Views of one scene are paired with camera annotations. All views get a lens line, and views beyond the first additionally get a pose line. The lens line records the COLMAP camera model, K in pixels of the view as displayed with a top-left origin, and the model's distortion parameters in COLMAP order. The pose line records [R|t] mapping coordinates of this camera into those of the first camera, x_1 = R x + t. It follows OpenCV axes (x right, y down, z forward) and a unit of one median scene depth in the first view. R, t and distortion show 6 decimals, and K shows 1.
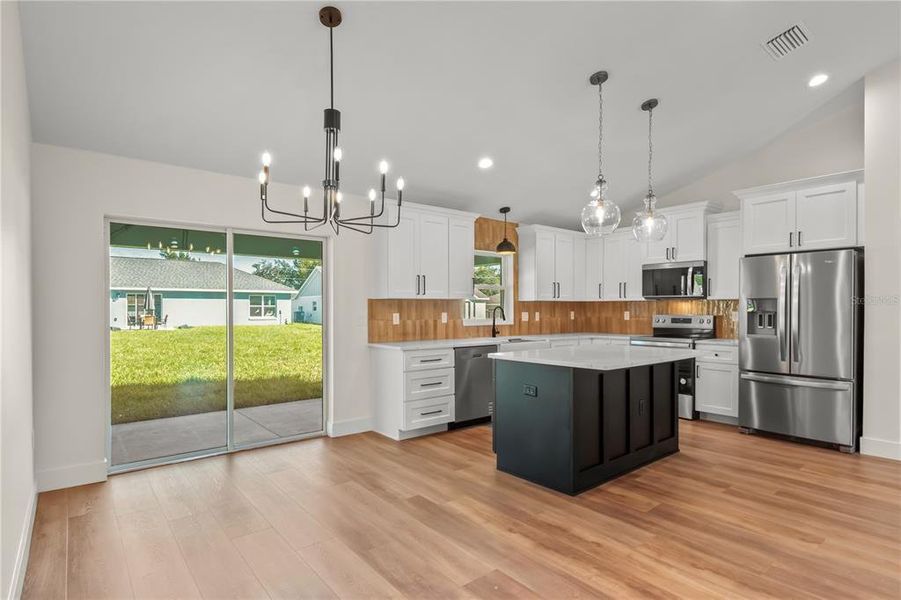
lens RADIAL K [[453.4, 0, 463.1], [0, 453.4, 311.8], [0, 0, 1]] dist [0.000808, -0.002261]
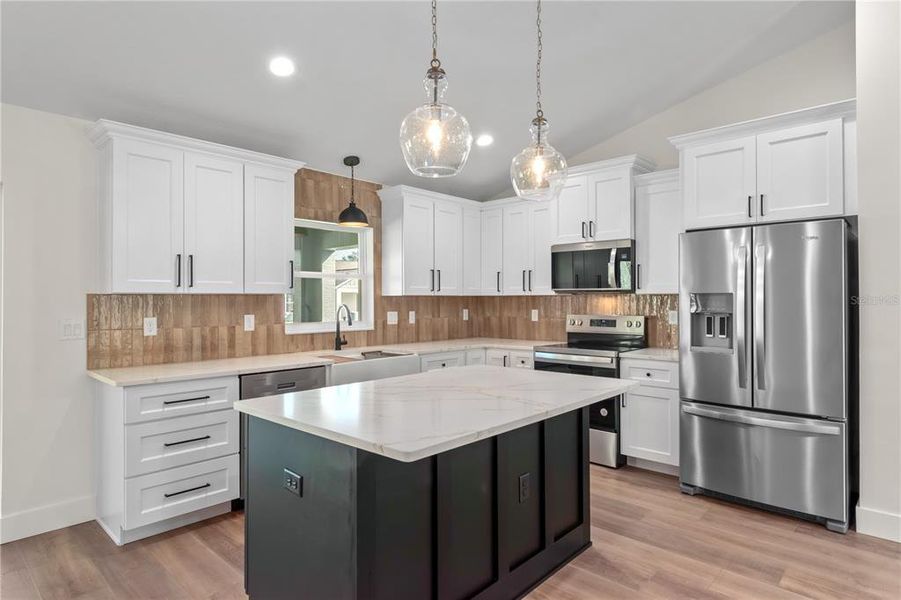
lens RADIAL K [[491.2, 0, 457.3], [0, 491.2, 297.7], [0, 0, 1]] dist [0.000472, 0.000100]
pose [[0.991057, -0.001230, 0.133431, 0.158883], [0.002981, 0.999912, -0.012928, -0.012515], [-0.133403, 0.013210, 0.990974, 0.276154]]
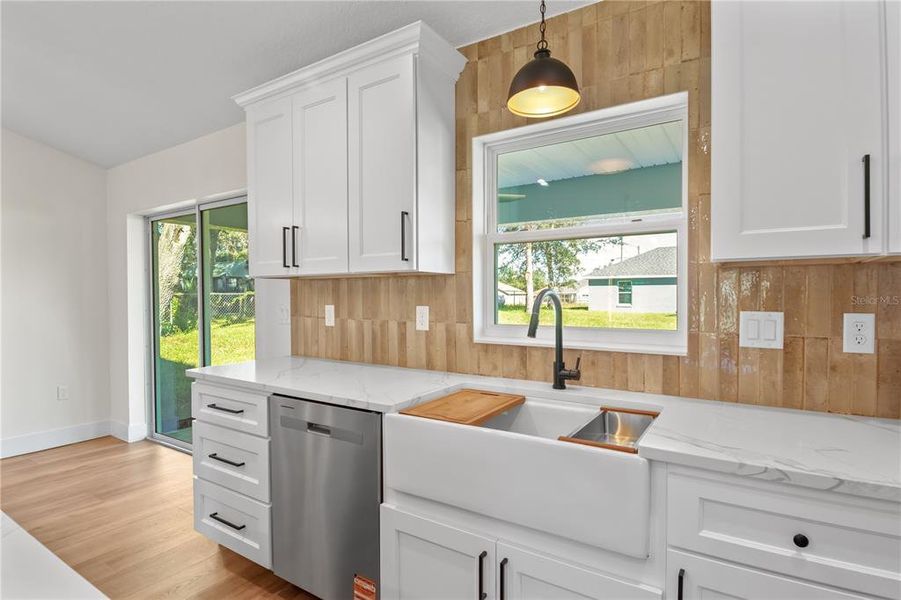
lens RADIAL K [[453.4, 0, 458.8], [0, 453.4, 306.9], [0, 0, 1]] dist [0.000808, -0.002261]
pose [[0.320702, 0.022937, -0.946902, 0.372018], [-0.007978, 0.999737, 0.021515, -0.006659], [0.947146, 0.000654, 0.320801, 0.907650]]
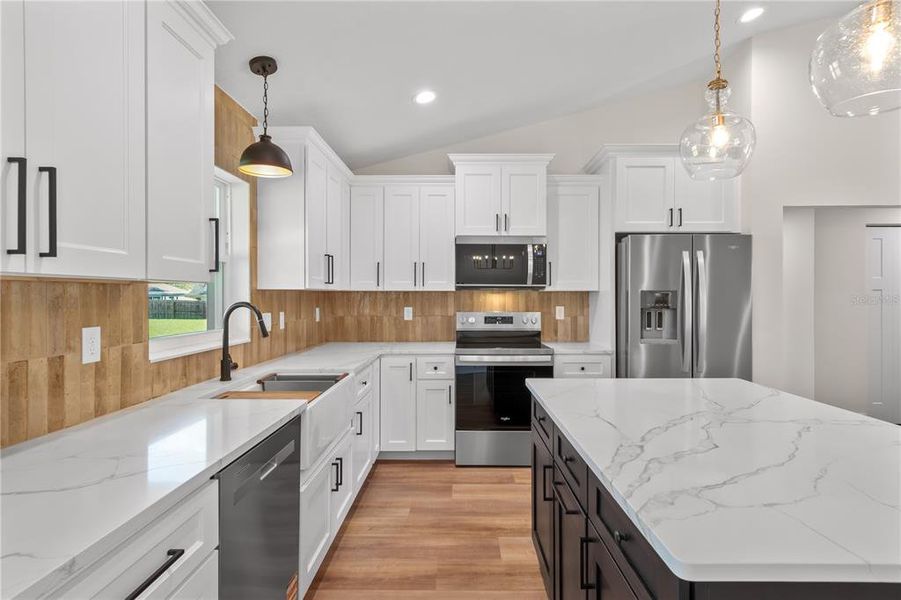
lens RADIAL K [[453.4, 0, 452.6], [0, 453.4, 295.9], [0, 0, 1]] dist [0.000808, -0.002261]
pose [[0.652767, 0.001506, 0.757557, -0.111346], [0.004759, 0.999970, -0.006089, -0.015345], [-0.757544, 0.007579, 0.652740, 0.644703]]
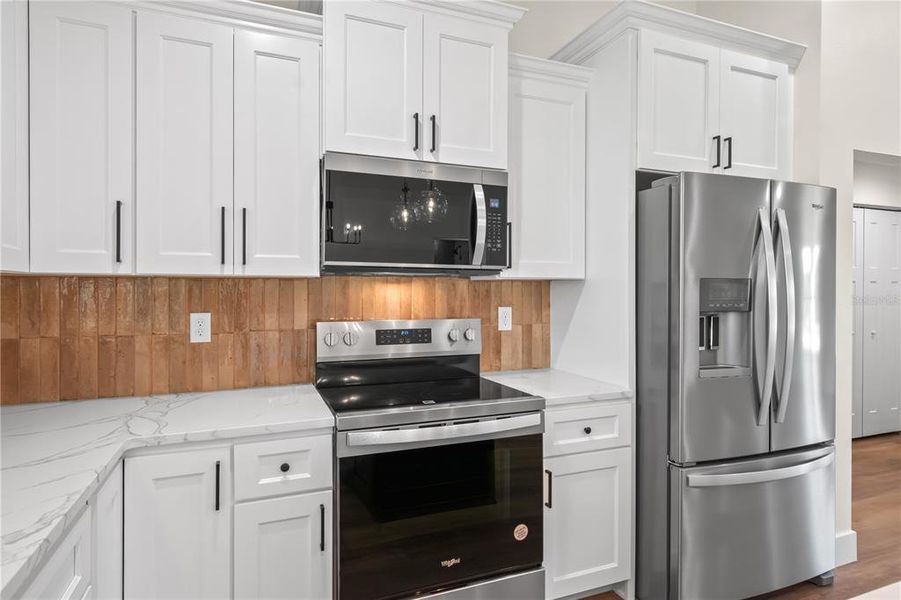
lens RADIAL K [[491.2, 0, 443.9], [0, 491.2, 294.1], [0, 0, 1]] dist [0.000472, 0.000100]
pose [[0.307664, -0.008841, 0.951454, 0.136491], [0.004849, 0.999958, 0.007724, -0.017500], [-0.951483, 0.002237, 0.307694, 0.926757]]
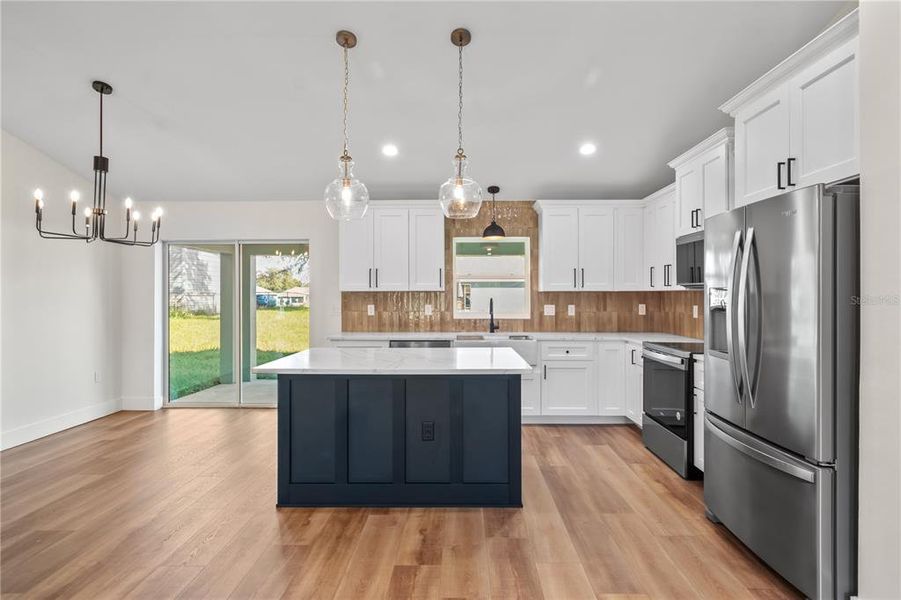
lens RADIAL K [[453.4, 0, 461.8], [0, 453.4, 294.0], [0, 0, 1]] dist [0.000808, -0.002261]
pose [[0.770053, -0.002121, -0.637976, 0.644407], [-0.004562, 0.999951, -0.008830, -0.013032], [0.637964, 0.009710, 0.770005, 0.298569]]
